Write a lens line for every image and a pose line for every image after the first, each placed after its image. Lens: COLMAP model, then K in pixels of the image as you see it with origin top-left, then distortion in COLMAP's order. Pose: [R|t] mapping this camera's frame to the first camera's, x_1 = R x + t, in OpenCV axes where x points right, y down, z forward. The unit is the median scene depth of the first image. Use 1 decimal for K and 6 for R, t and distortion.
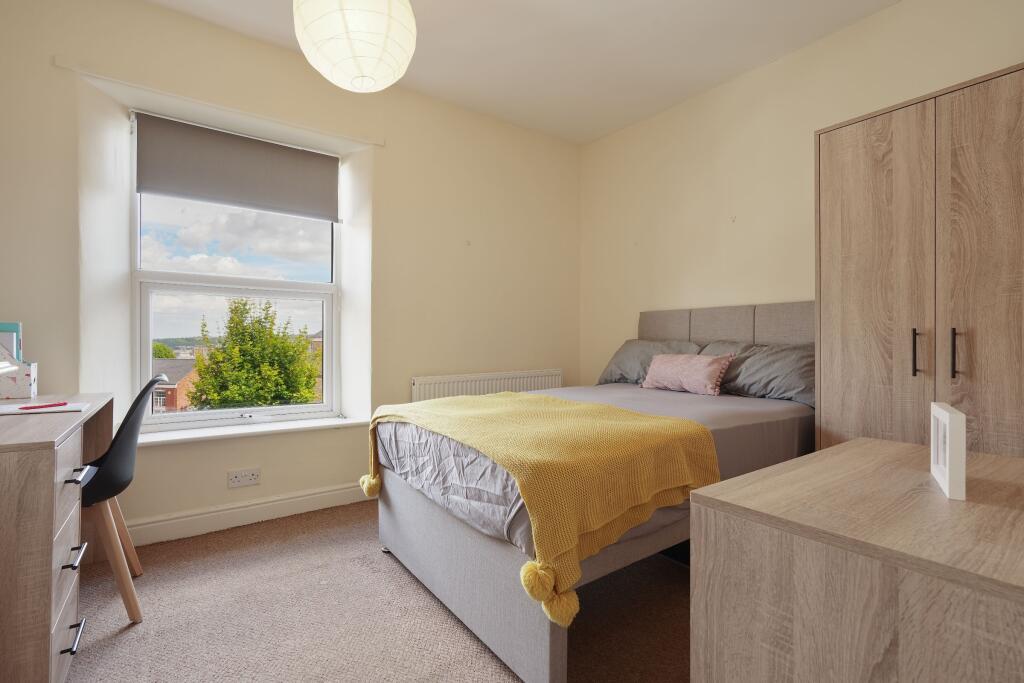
lens RADIAL K [[469.8, 0, 508.6], [0, 469.8, 338.8], [0, 0, 1]] dist [-0.001243, 0.000129]
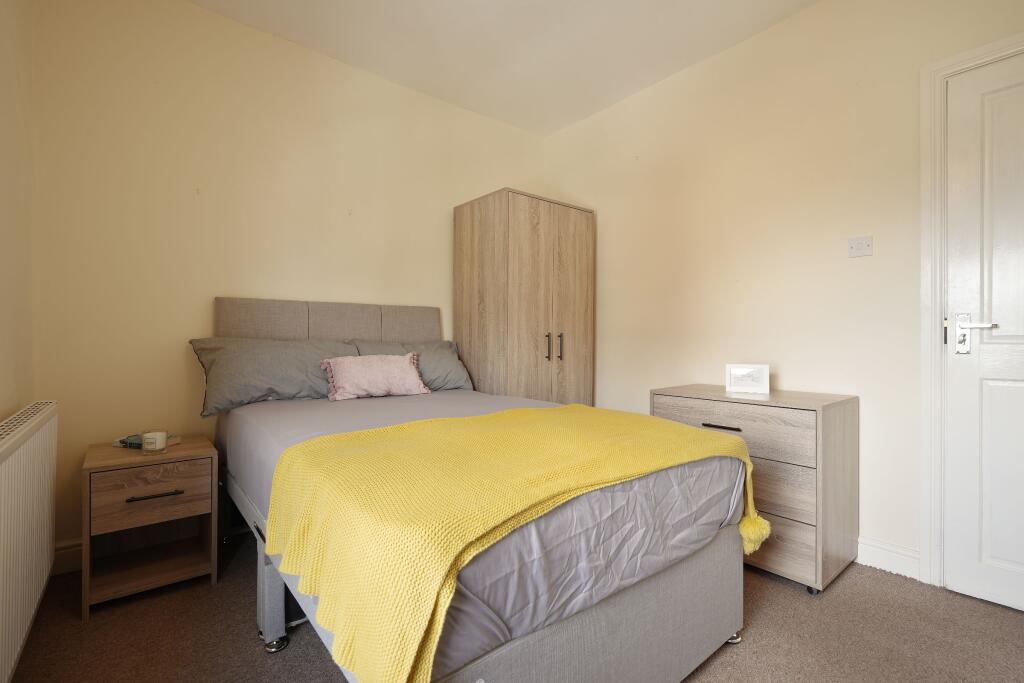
lens RADIAL K [[469.8, 0, 508.6], [0, 469.8, 338.8], [0, 0, 1]] dist [-0.001243, 0.000129]
pose [[-0.065559, -0.001785, 0.997847, -0.796286], [-0.005450, 0.999984, 0.001430, -0.001184], [-0.997834, -0.005345, -0.065567, 1.194586]]
